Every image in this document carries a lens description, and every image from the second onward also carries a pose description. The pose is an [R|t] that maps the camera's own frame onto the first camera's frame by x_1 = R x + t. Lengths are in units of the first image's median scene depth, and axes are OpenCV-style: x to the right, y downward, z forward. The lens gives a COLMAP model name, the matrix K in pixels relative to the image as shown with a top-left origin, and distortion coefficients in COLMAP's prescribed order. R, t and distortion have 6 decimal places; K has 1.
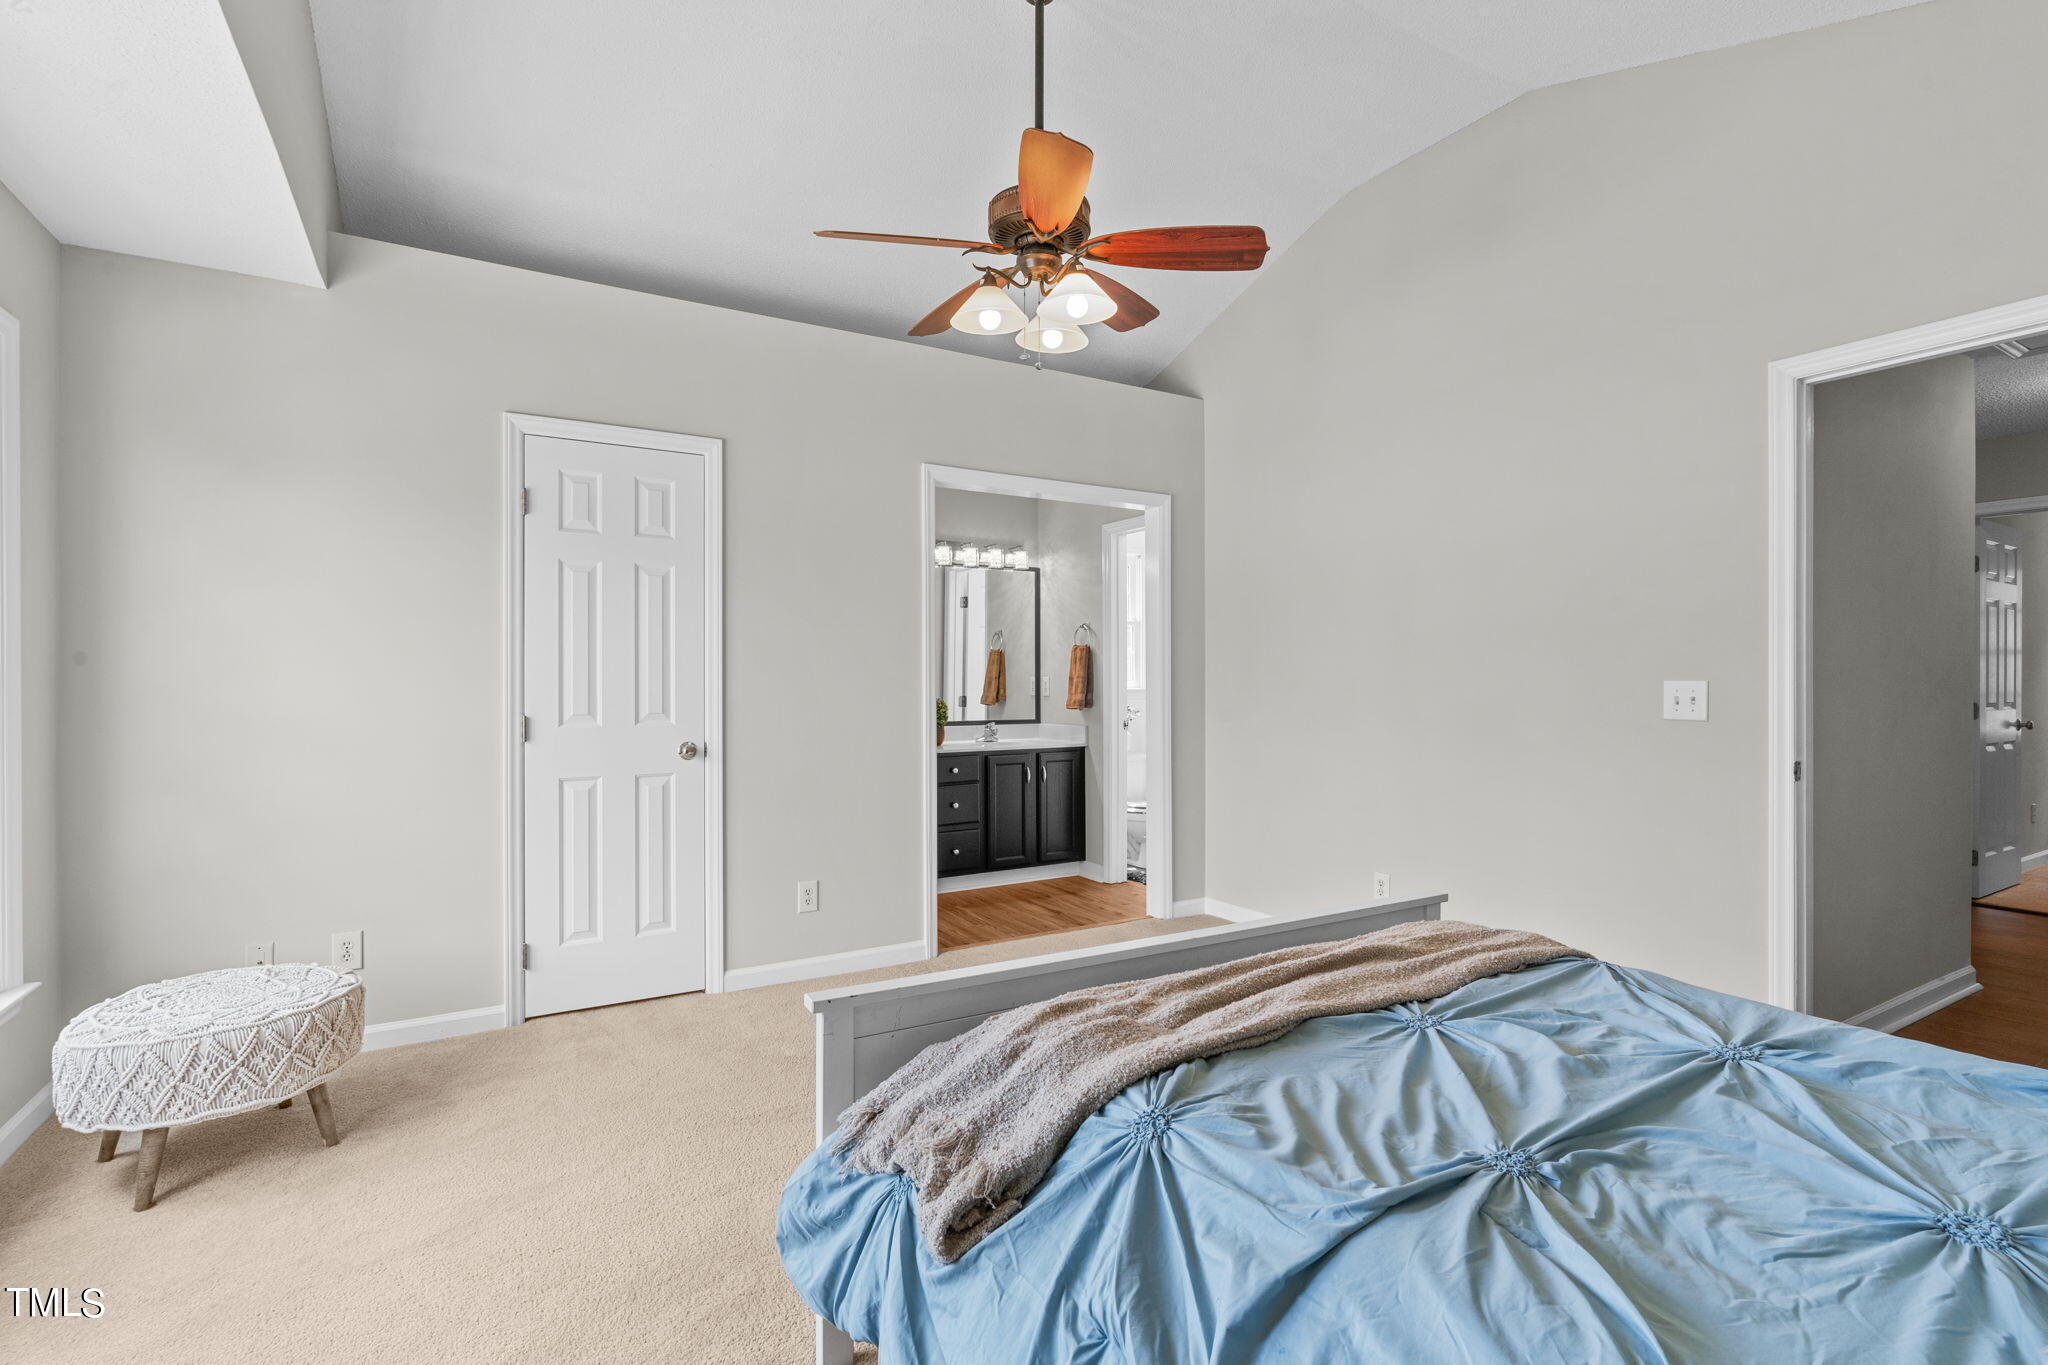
lens RADIAL K [[940.3, 0, 1022.6], [0, 940.3, 674.9], [0, 0, 1]] dist [-0.011678, 0.001570]
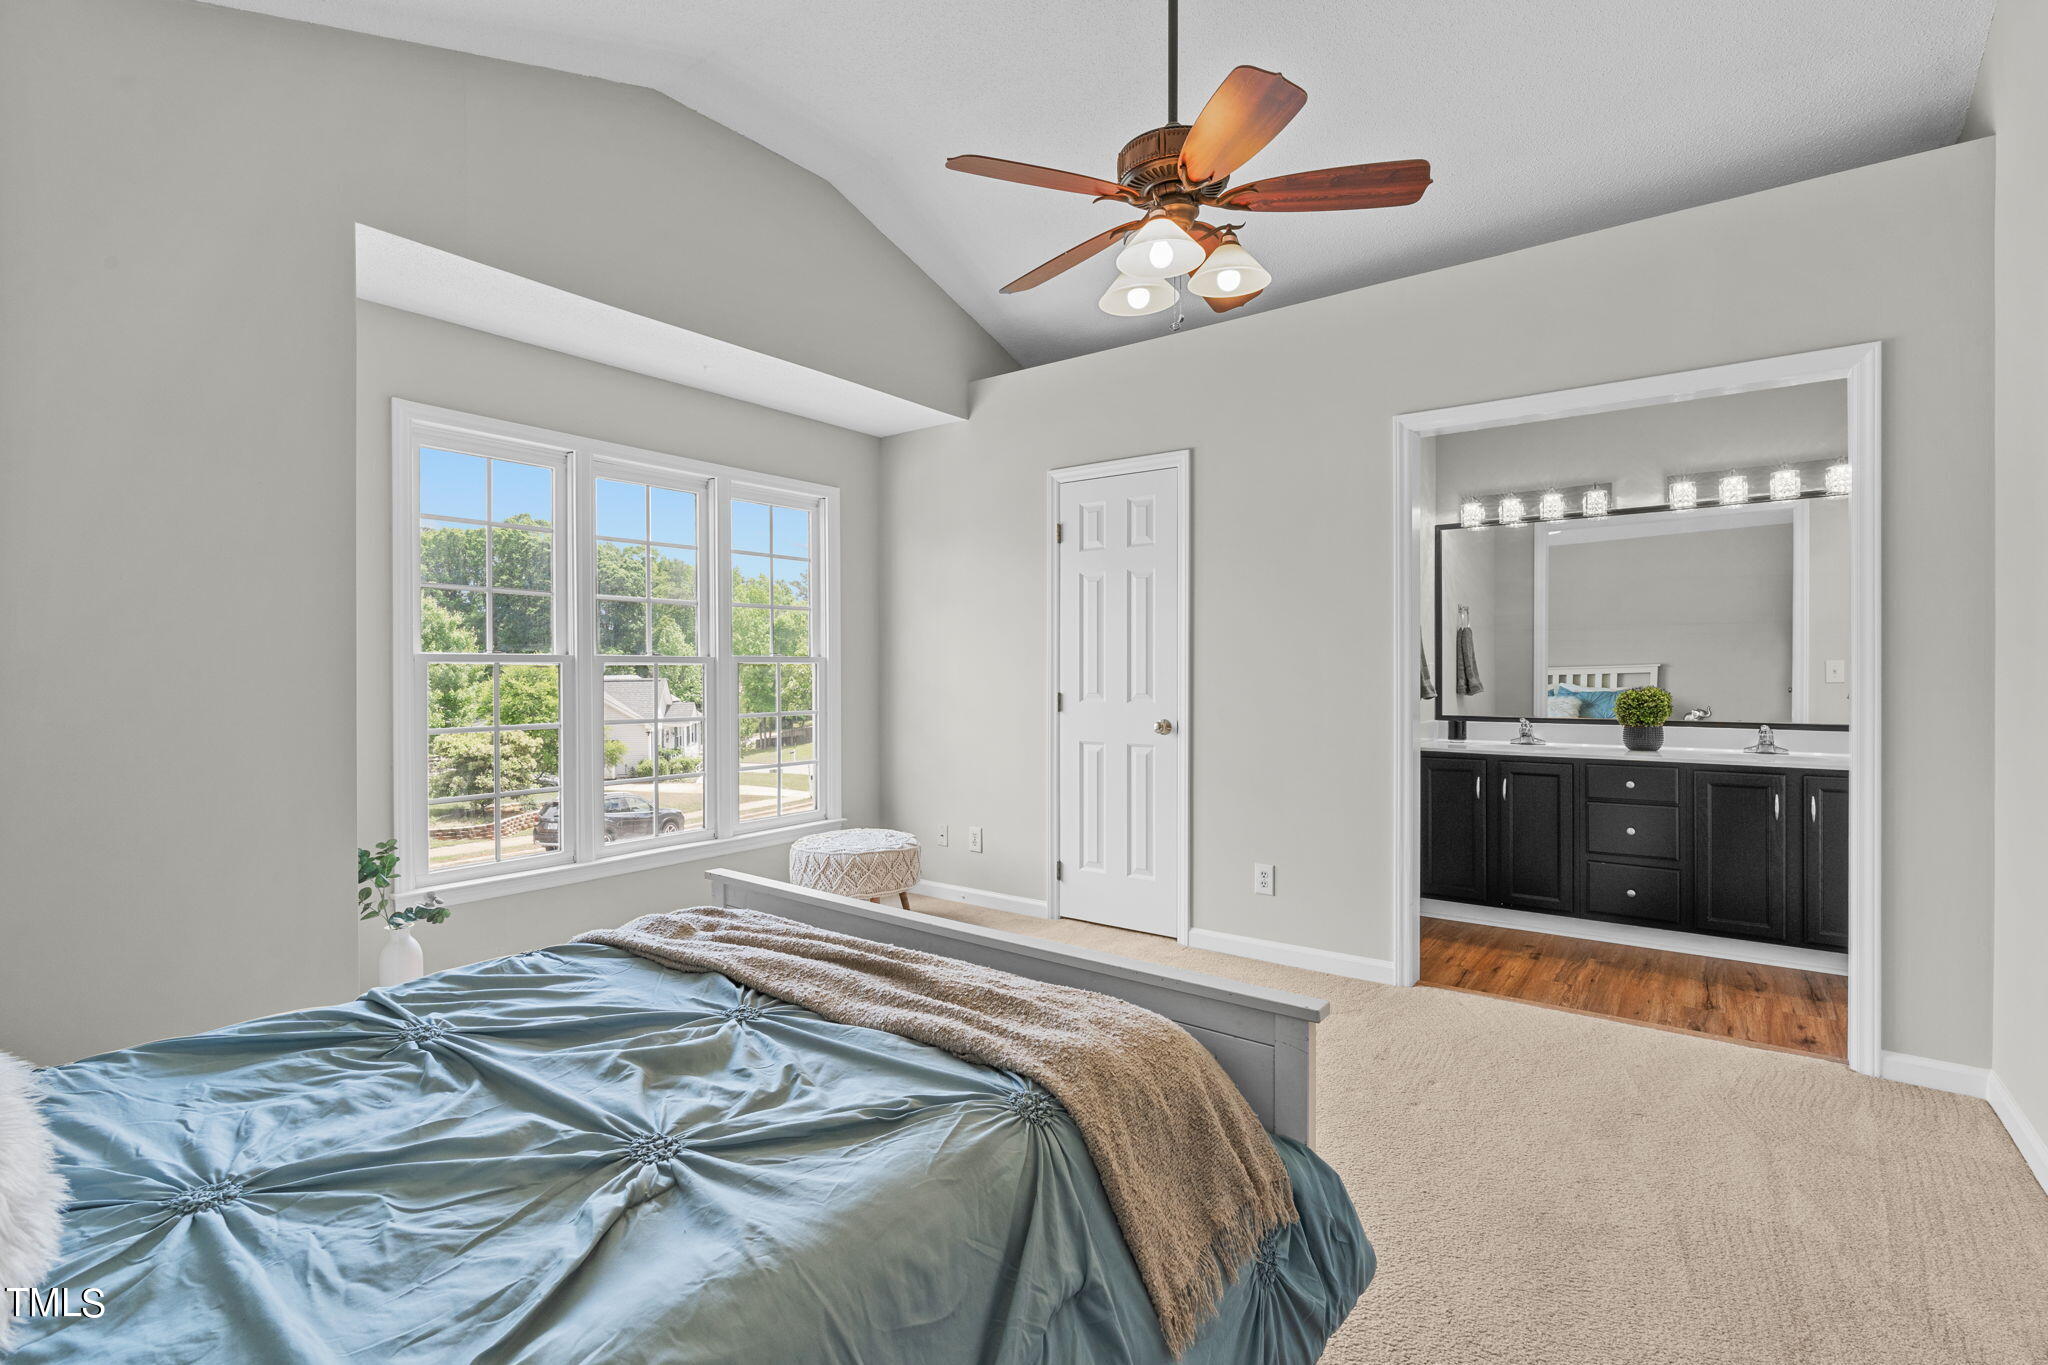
lens RADIAL K [[940.3, 0, 1026.6], [0, 940.3, 668.3], [0, 0, 1]] dist [-0.011678, 0.001570]
pose [[0.391157, 0.001396, -0.920323, 0.637080], [0.008760, 0.999948, 0.005240, 0.001191], [0.920282, -0.010112, 0.391124, 0.391045]]
